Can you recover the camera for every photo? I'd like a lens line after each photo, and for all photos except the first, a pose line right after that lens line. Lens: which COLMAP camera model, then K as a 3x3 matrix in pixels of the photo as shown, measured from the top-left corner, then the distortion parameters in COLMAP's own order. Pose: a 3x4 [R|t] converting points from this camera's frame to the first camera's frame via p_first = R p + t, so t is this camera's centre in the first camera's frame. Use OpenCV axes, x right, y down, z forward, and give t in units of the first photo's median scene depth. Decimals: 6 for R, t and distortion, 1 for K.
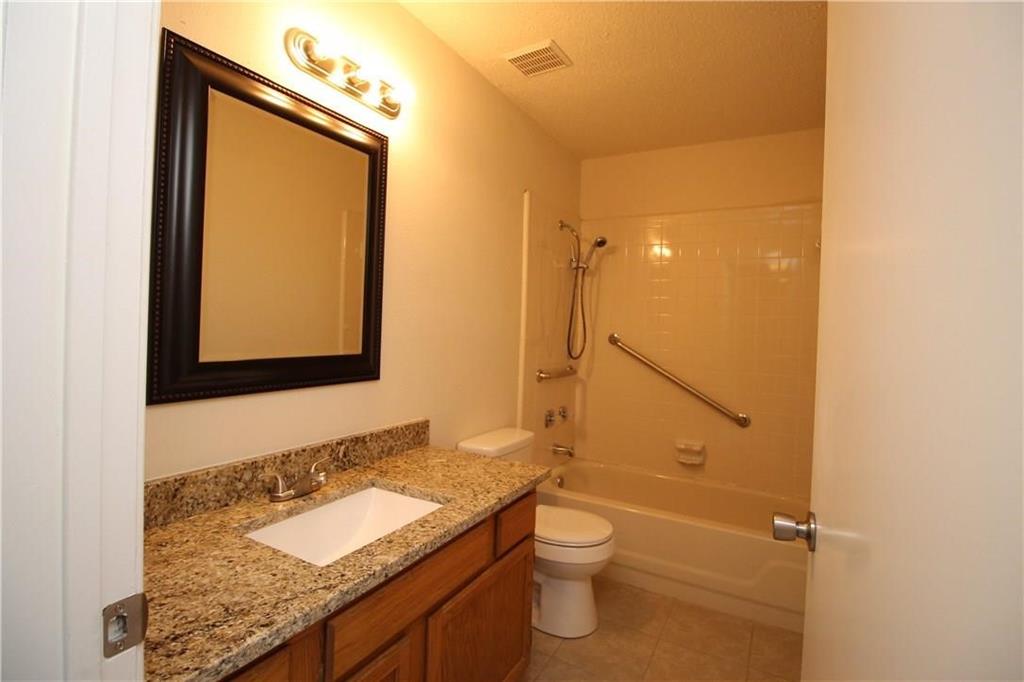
lens RADIAL K [[474.2, 0, 519.1], [0, 474.2, 330.3], [0, 0, 1]] dist [0.001812, -0.019976]
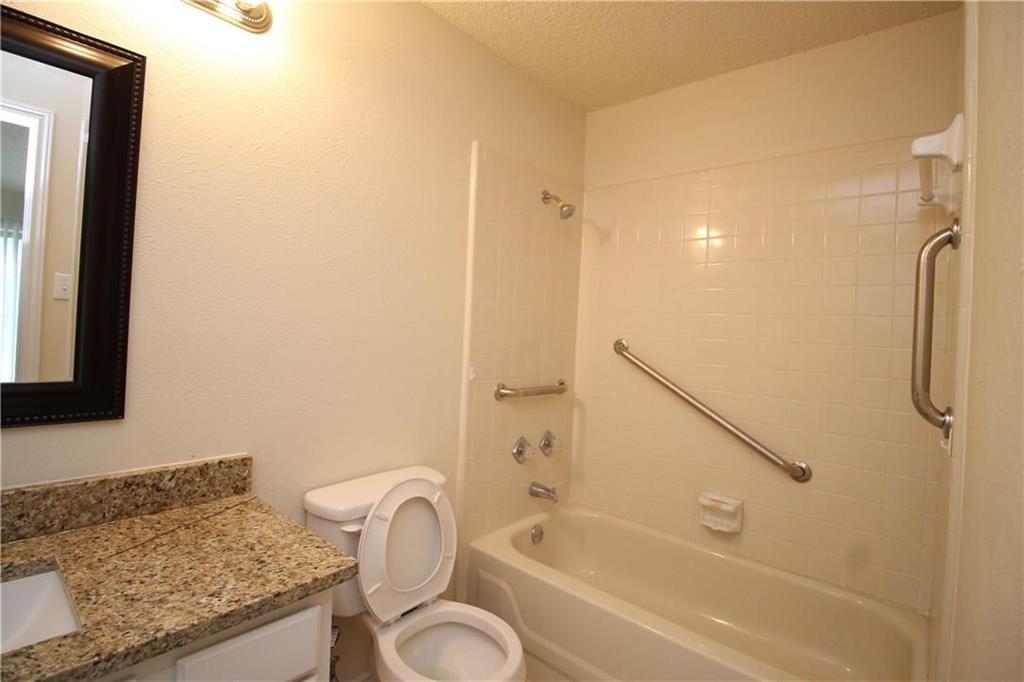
lens RADIAL K [[474.2, 0, 519.1], [0, 474.2, 330.3], [0, 0, 1]] dist [0.001812, -0.019976]
pose [[0.969689, 0.003903, -0.244309, 0.244846], [-0.006842, 0.999914, -0.011181, 0.003069], [0.244245, 0.012514, 0.969633, 0.258329]]
